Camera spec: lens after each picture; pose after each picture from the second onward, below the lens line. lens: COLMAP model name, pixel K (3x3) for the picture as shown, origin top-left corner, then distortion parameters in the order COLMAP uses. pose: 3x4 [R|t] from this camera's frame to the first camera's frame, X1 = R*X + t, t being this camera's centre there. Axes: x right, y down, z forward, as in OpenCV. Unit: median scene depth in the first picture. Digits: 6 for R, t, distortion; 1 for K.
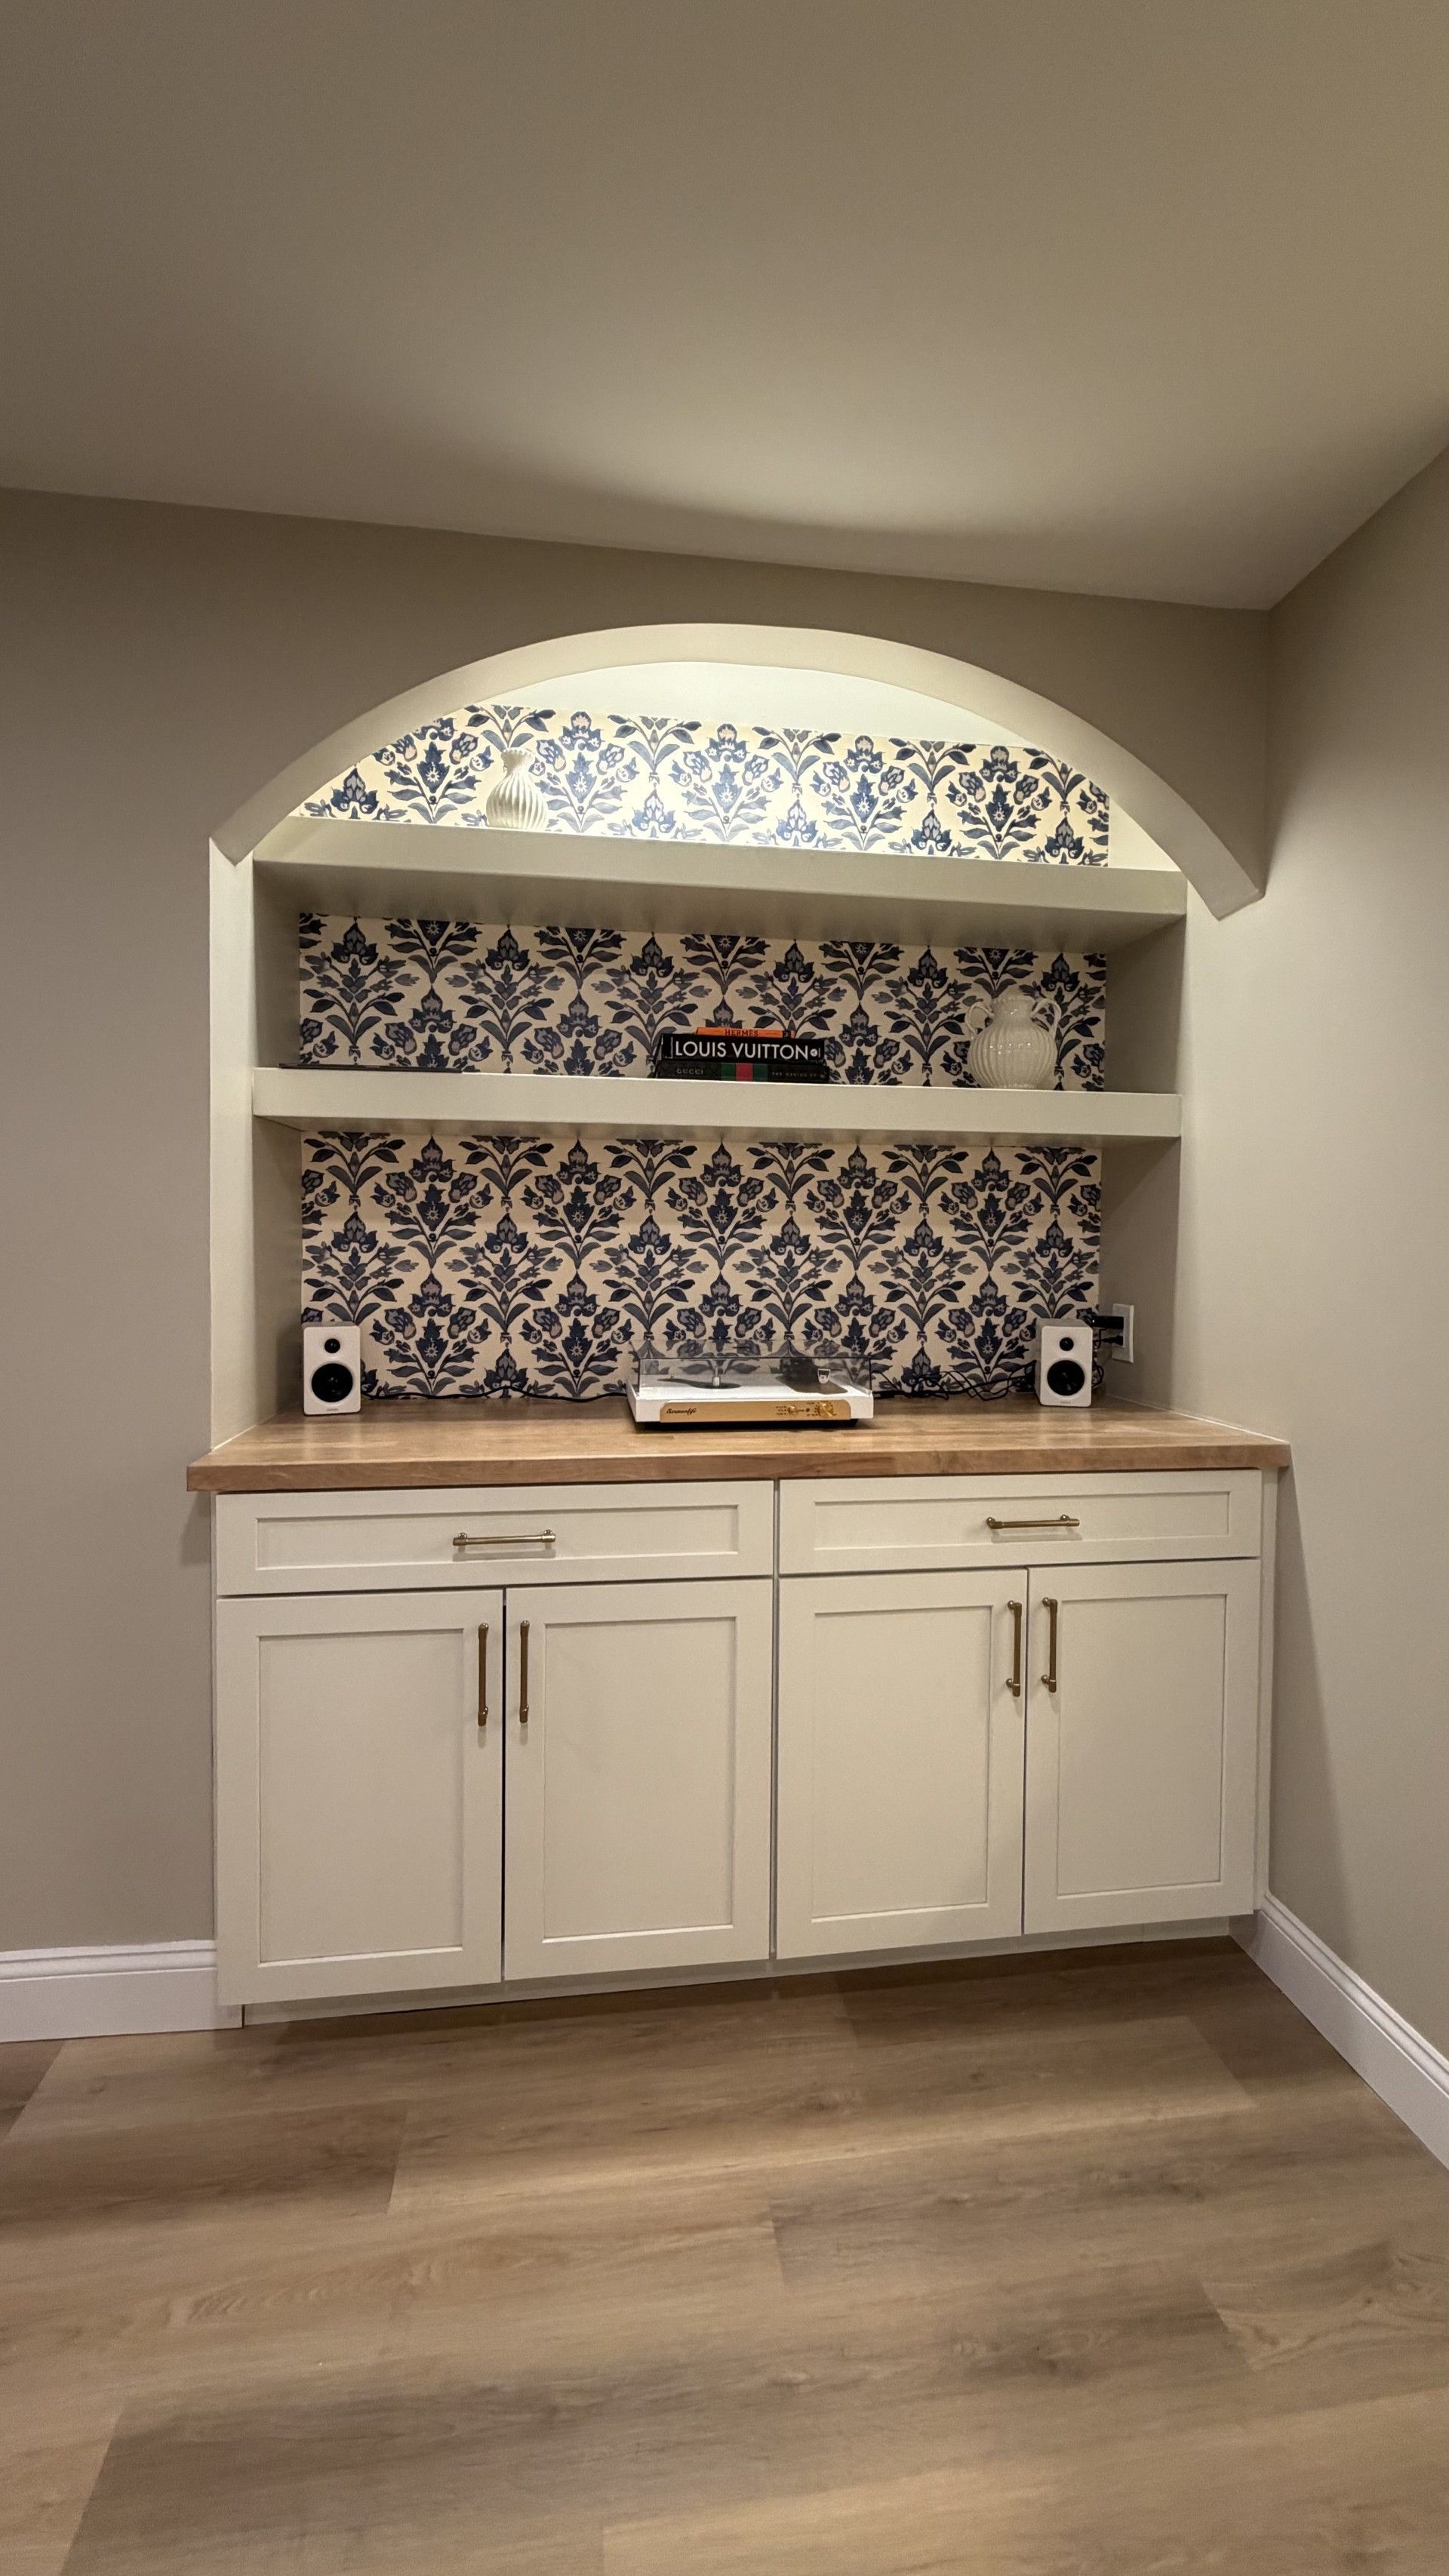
lens RADIAL K [[1041.2, 0, 724.5], [0, 1041.2, 1288.0], [0, 0, 1]] dist [-0.000497, 0.000042]
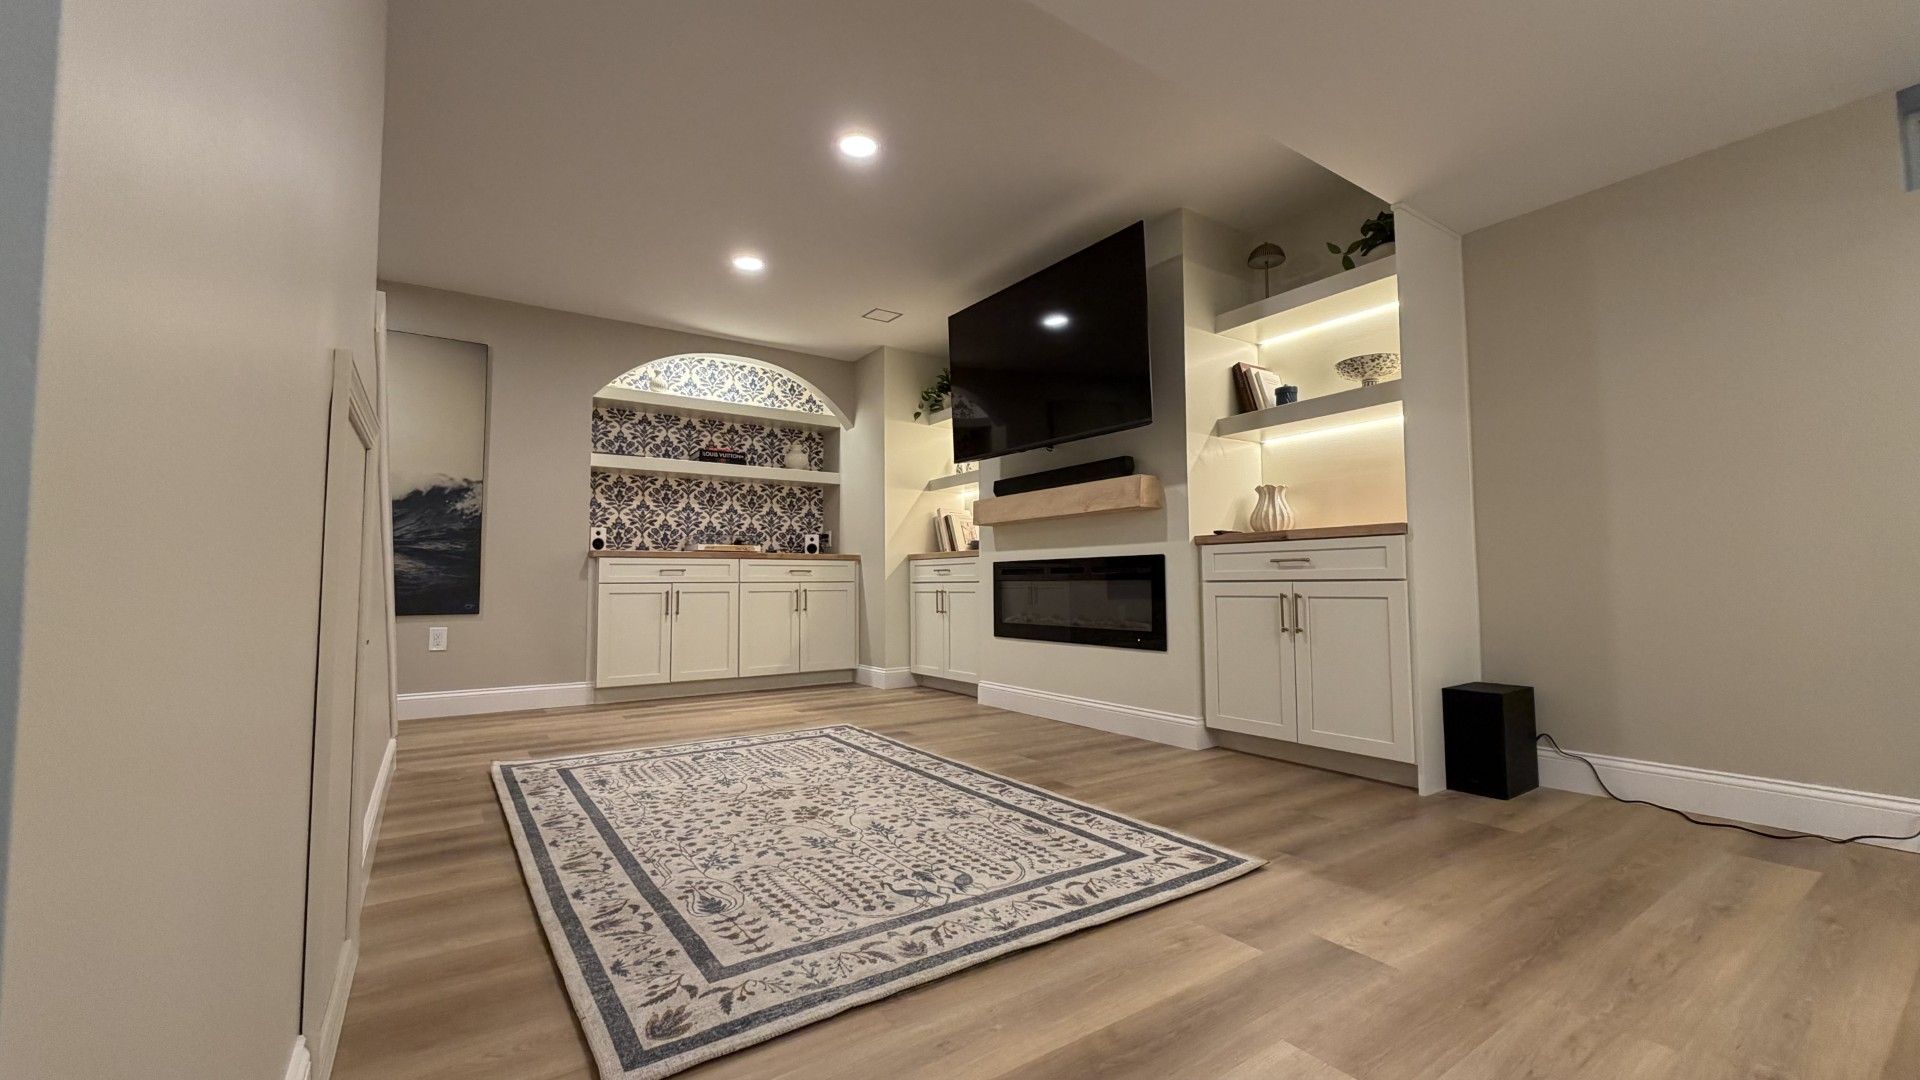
lens RADIAL K [[776.1, 0, 960.0], [0, 776.1, 540.0], [0, 0, 1]] dist [-0.000497, 0.000042]
pose [[0.900226, 0.012721, 0.435237, -0.373001], [0.032696, 0.994776, -0.096703, 0.324457], [-0.434194, 0.101286, 0.895107, -1.596682]]
